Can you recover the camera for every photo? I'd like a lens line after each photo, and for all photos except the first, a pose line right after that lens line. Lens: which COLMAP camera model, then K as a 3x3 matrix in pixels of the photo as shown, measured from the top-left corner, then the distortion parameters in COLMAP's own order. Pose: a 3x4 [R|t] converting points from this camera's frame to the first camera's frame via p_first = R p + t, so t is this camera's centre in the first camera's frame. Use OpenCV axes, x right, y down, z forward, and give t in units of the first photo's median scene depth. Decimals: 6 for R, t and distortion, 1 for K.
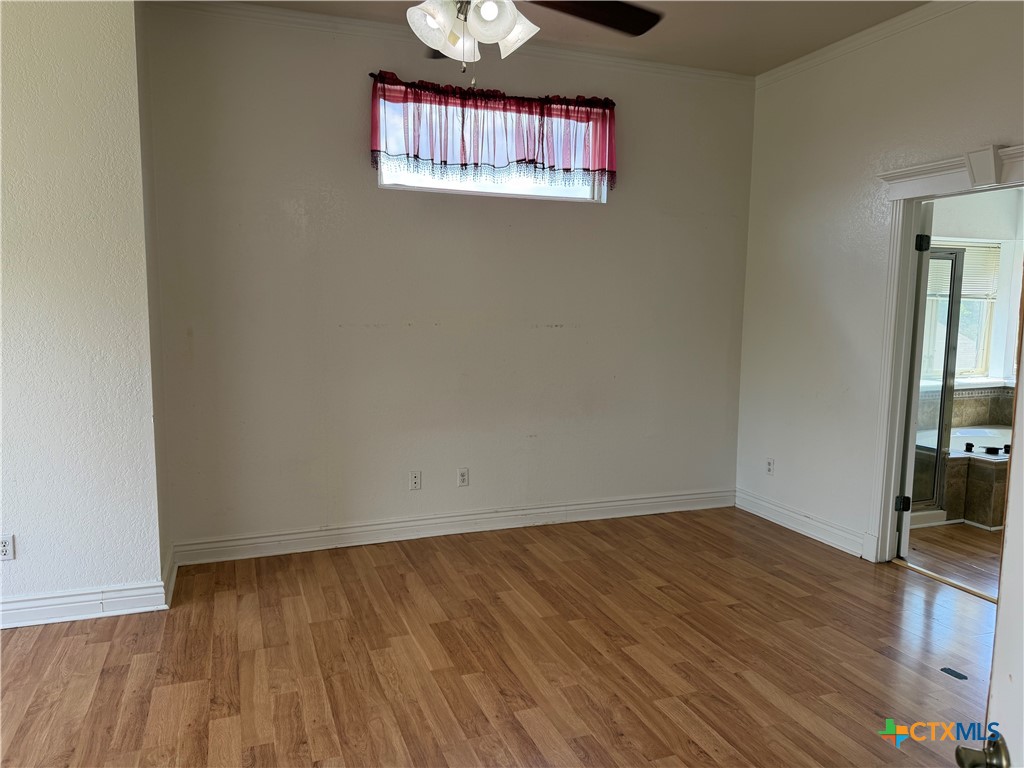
lens RADIAL K [[732.1, 0, 513.4], [0, 732.1, 384.6], [0, 0, 1]] dist [0.126028, -0.131585]
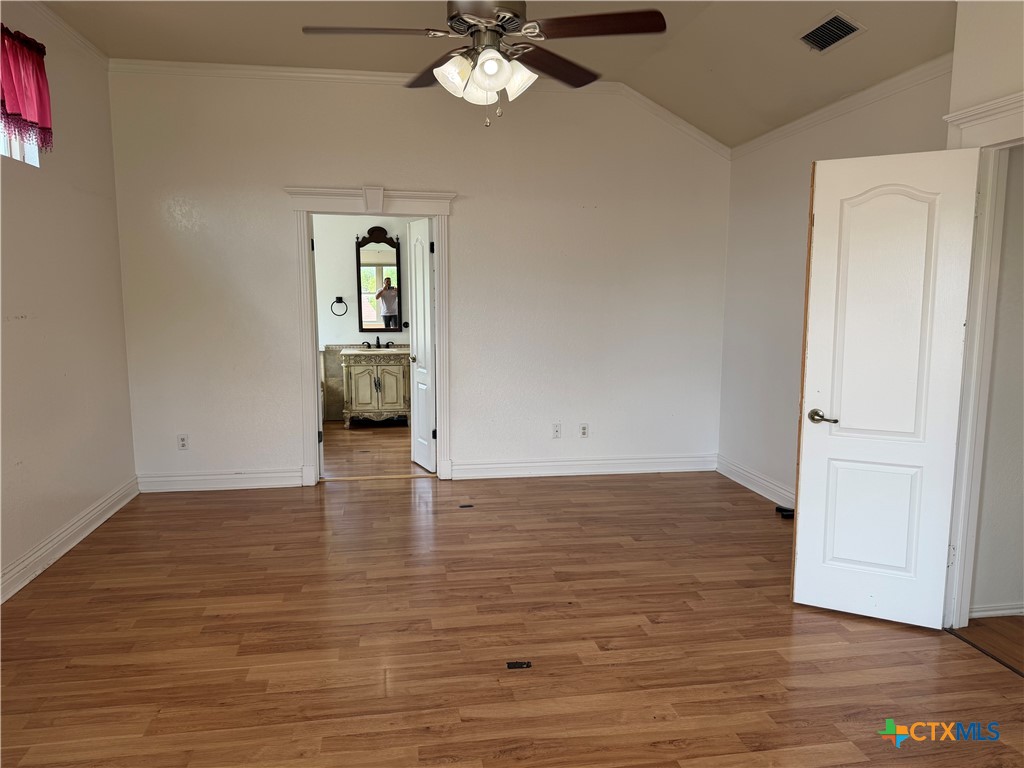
lens RADIAL K [[721.0, 0, 512.3], [0, 721.0, 368.1], [0, 0, 1]] dist [0.116541, -0.108391]
pose [[0.188689, -0.104748, 0.976434, -0.725786], [0.107641, 0.990510, 0.085457, -0.041560], [-0.976120, 0.088980, 0.198174, 0.409595]]
